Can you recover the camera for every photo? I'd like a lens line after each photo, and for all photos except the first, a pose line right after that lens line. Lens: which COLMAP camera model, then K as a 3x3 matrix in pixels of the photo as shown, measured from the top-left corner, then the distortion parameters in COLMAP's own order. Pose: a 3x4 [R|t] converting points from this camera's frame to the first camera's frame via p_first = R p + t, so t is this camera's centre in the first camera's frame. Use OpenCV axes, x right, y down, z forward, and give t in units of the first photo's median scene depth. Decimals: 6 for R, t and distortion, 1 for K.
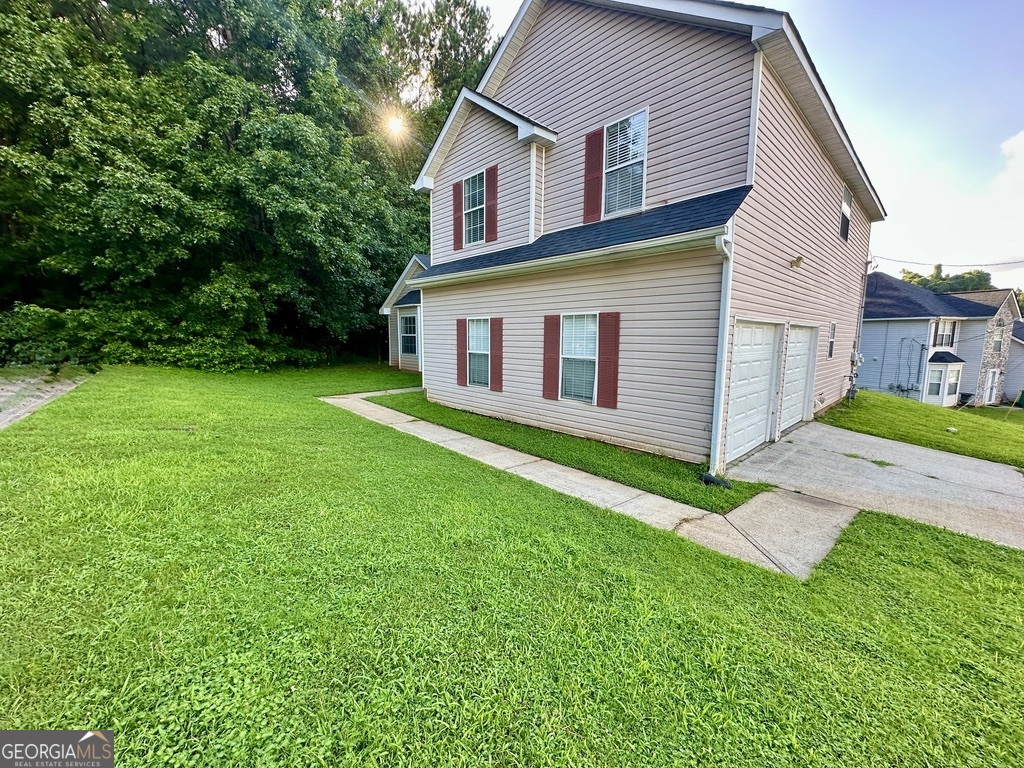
lens RADIAL K [[409.6, 0, 506.0], [0, 409.6, 385.5], [0, 0, 1]] dist [-0.001694, 0.000516]
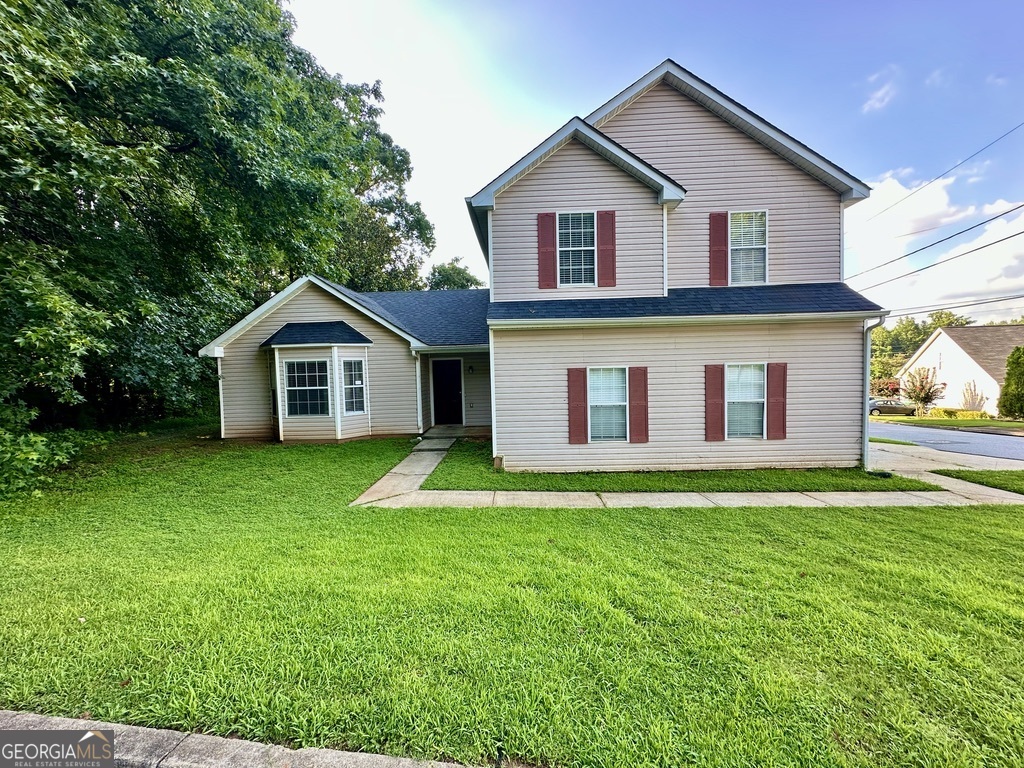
lens RADIAL K [[409.6, 0, 508.6], [0, 409.6, 385.9], [0, 0, 1]] dist [-0.001694, 0.000516]
pose [[0.698275, -0.059626, 0.713342, -1.039023], [0.116089, 0.992766, -0.030655, -0.141755], [-0.706353, 0.104217, 0.700146, 0.609859]]
